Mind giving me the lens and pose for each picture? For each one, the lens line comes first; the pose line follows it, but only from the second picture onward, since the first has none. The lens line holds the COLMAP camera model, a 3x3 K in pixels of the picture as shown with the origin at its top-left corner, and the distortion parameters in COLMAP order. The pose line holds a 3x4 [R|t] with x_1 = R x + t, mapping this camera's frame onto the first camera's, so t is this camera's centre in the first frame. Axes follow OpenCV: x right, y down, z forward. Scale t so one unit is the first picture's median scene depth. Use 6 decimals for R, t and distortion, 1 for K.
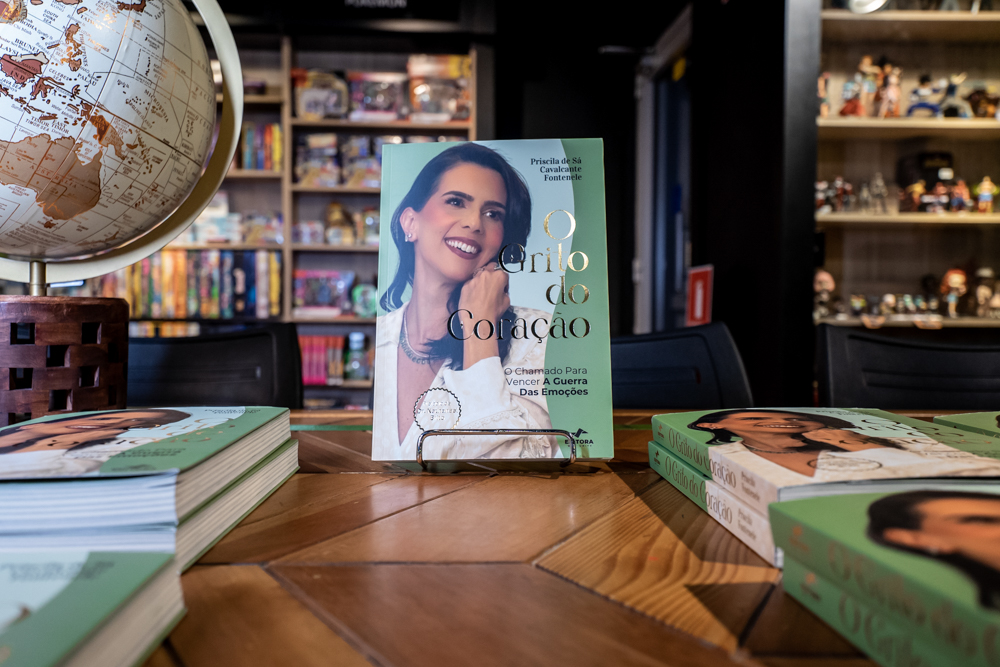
lens RADIAL K [[963.3, 0, 500.0], [0, 963.3, 333.5], [0, 0, 1]] dist [0.051682, 0.019675]
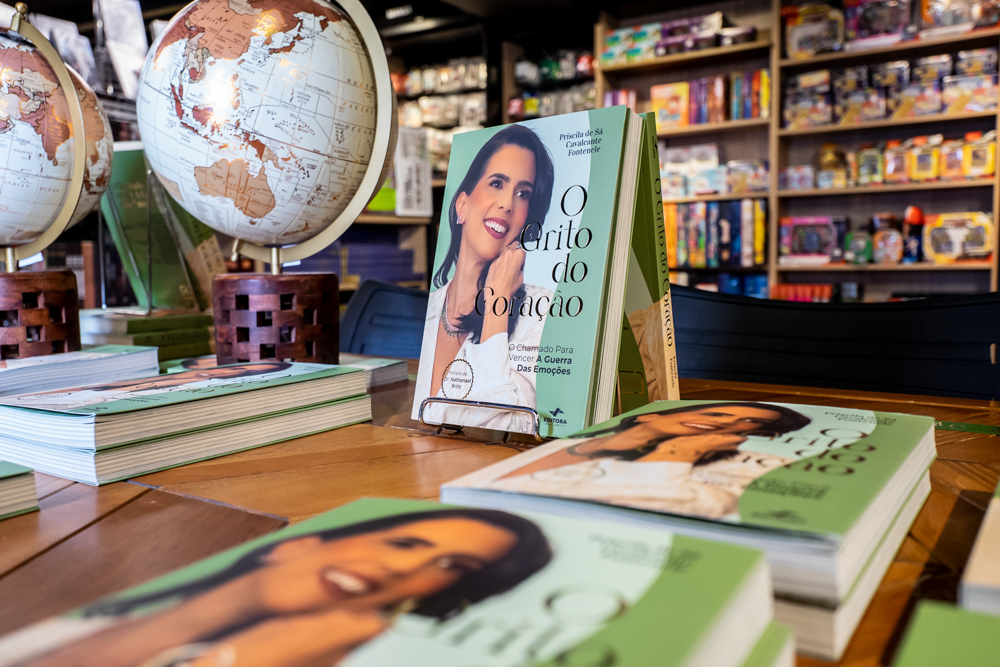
lens RADIAL K [[963.3, 0, 500.0], [0, 963.3, 333.5], [0, 0, 1]] dist [0.051682, 0.019675]
pose [[0.750829, 0.039872, -0.659293, 0.666739], [0.005041, 0.997801, 0.066084, -0.043234], [0.660478, -0.052941, 0.748977, 0.205411]]
